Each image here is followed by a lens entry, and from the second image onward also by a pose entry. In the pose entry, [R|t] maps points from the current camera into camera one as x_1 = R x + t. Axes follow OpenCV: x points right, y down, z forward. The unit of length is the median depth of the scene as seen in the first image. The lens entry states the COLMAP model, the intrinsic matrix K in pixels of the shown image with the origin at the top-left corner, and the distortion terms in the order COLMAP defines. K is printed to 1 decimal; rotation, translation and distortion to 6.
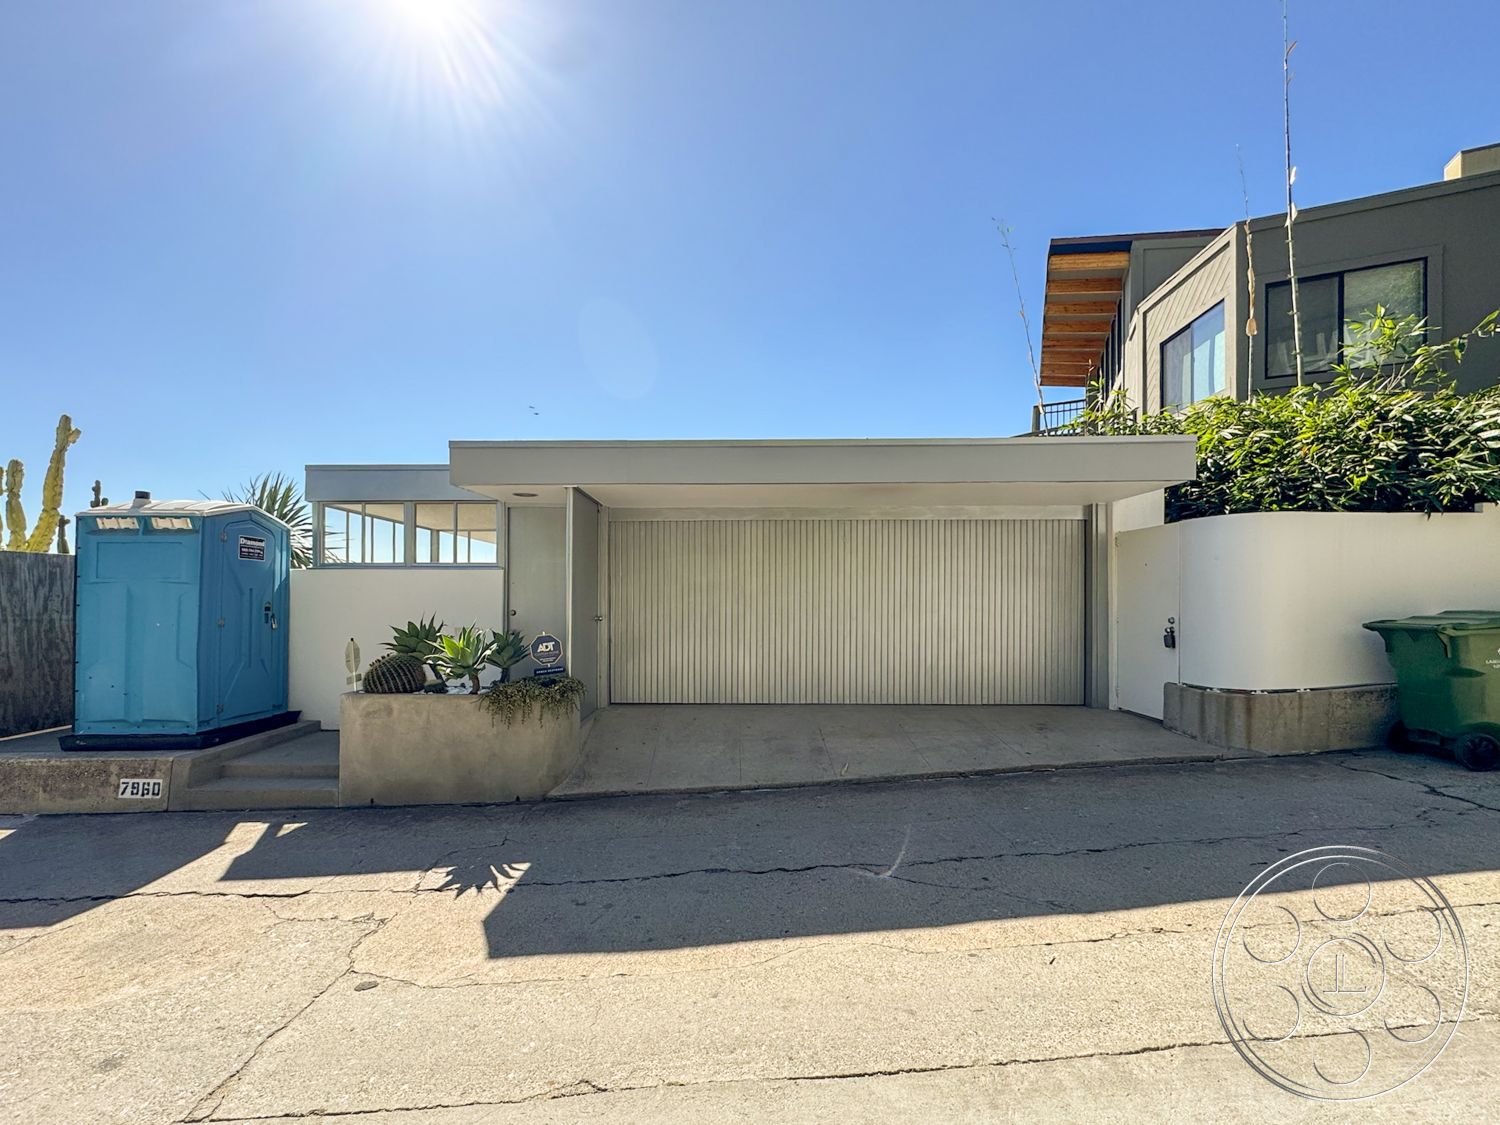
lens RADIAL K [[634.7, 0, 720.4], [0, 634.7, 562.3], [0, 0, 1]] dist [-0.002231, -0.000444]
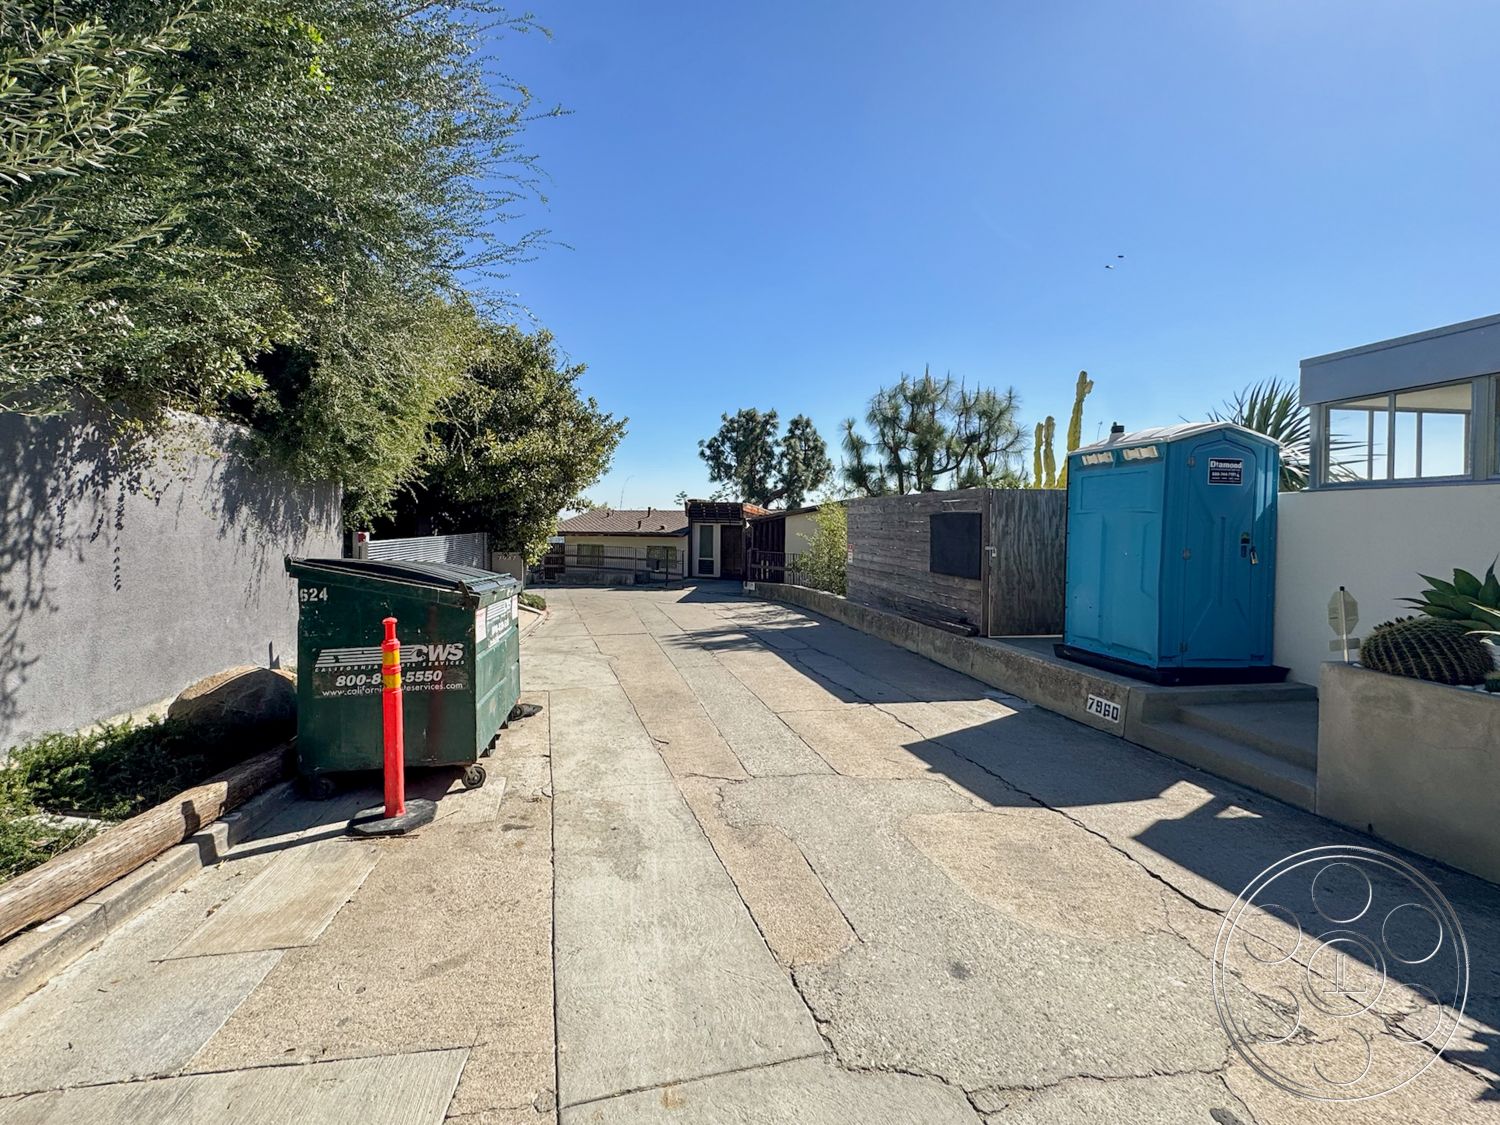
lens RADIAL K [[606.5, 0, 749.9], [0, 606.5, 528.9], [0, 0, 1]] dist [-0.000805, -0.000206]
pose [[0.153640, 0.014078, -0.988027, -0.008559], [0.052078, 0.998393, 0.022323, 0.003986], [0.986754, -0.054884, 0.152660, 0.197380]]
